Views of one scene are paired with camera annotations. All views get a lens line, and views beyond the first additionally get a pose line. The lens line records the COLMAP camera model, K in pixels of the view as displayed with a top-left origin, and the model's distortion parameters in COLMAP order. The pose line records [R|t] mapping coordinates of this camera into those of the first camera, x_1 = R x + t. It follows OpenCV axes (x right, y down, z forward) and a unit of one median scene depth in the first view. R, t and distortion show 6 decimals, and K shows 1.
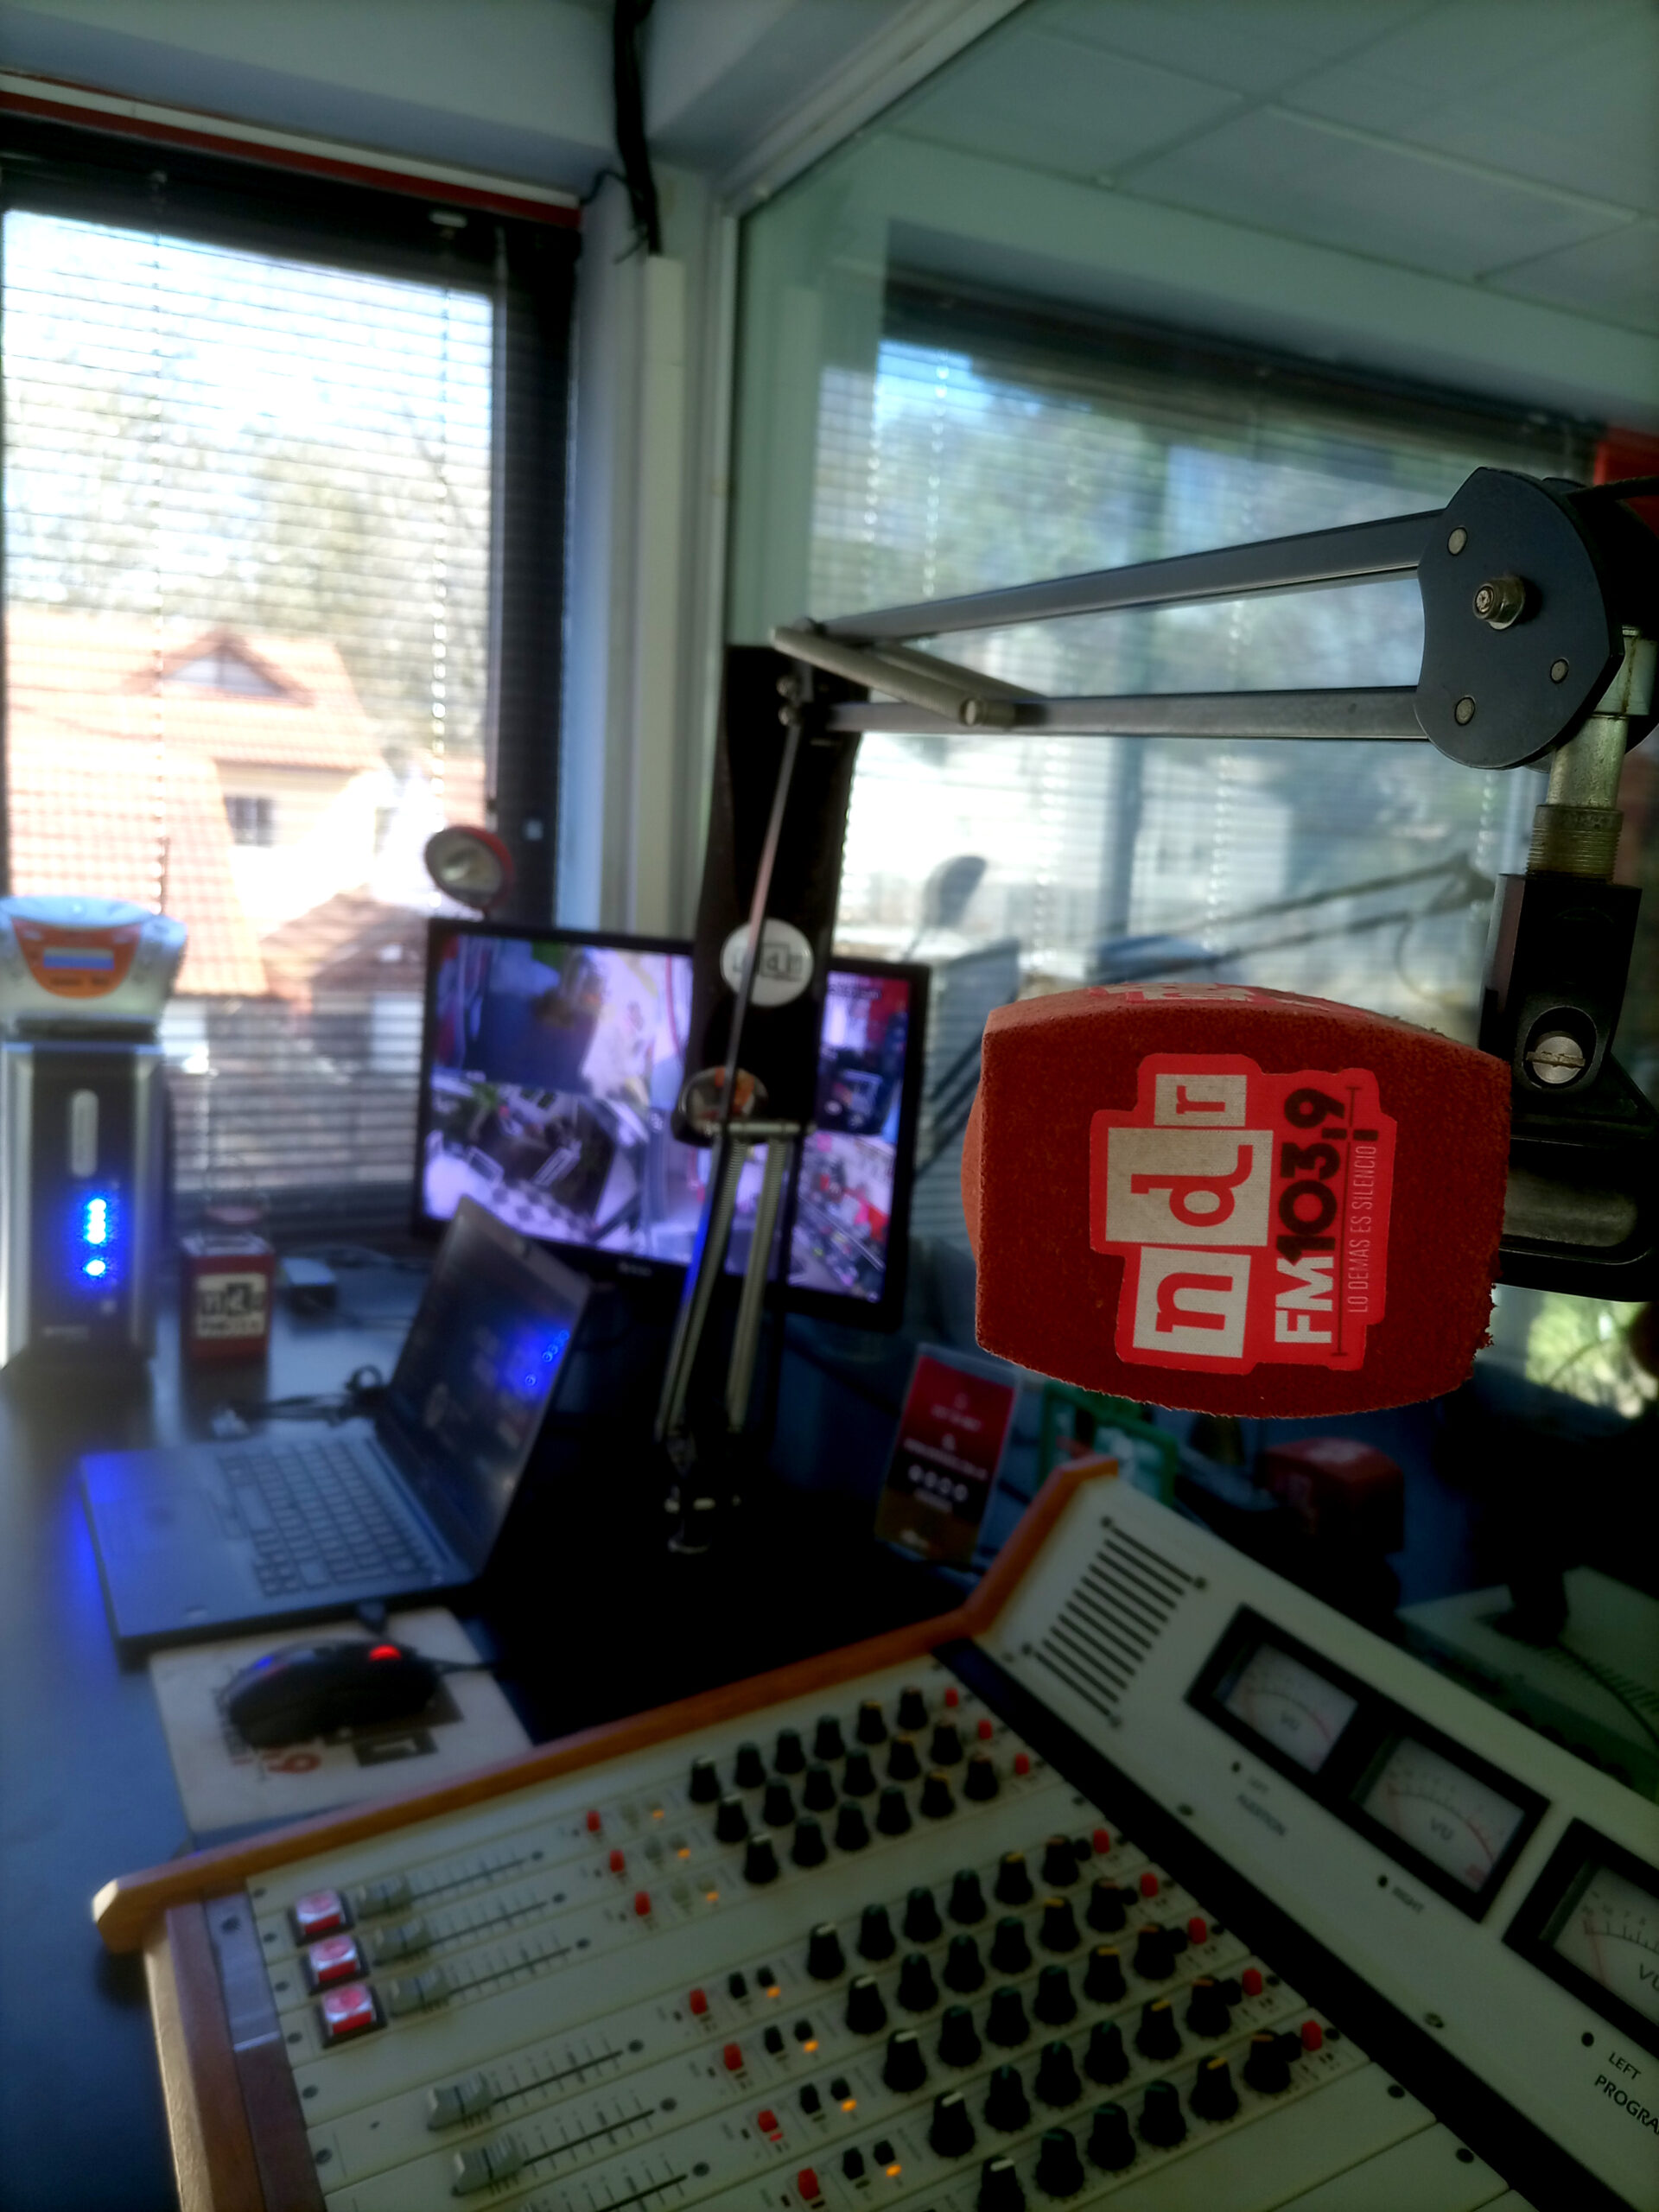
lens RADIAL K [[1661.5, 0, 829.5], [0, 1661.5, 1106.0], [0, 0, 1]] dist [0.085772, -0.119051]
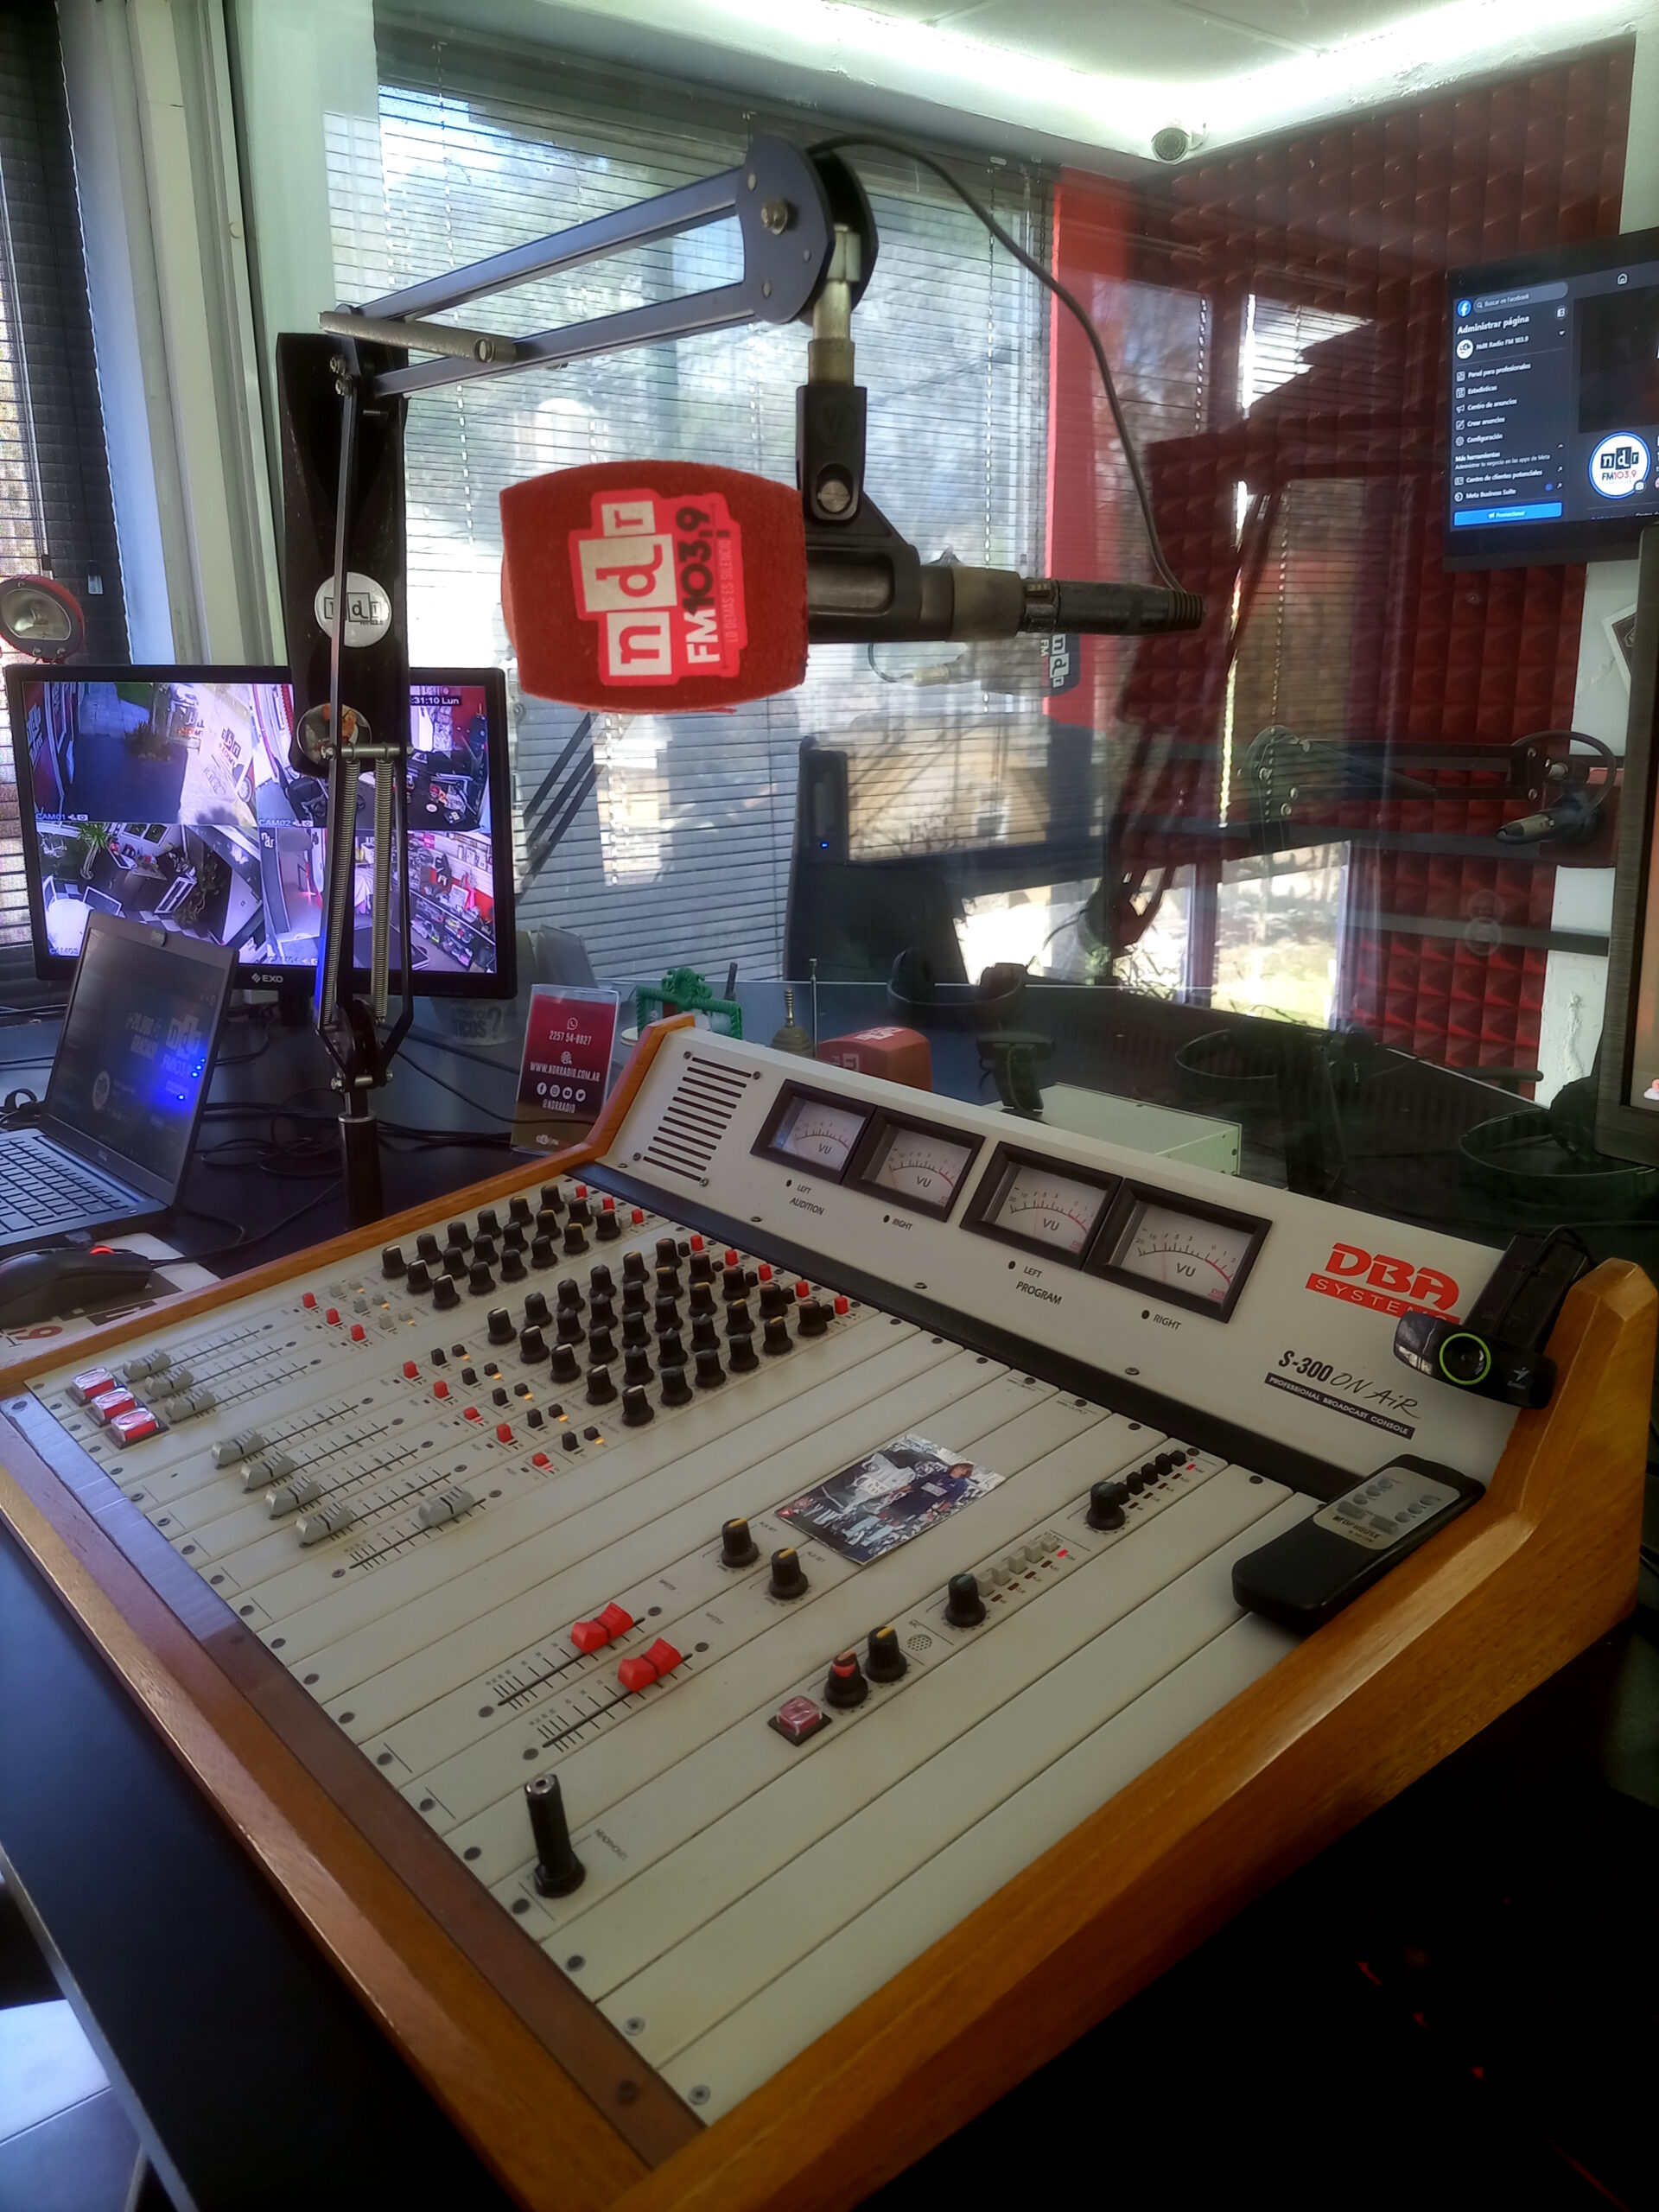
lens RADIAL K [[1616.3, 0, 809.7], [0, 1616.3, 1070.8], [0, 0, 1]] dist [0.087079, -0.100027]
pose [[0.968947, -0.128952, 0.210983, -0.009306], [0.105081, 0.987108, 0.120727, 0.135206], [-0.223831, -0.094808, 0.970006, -0.263701]]
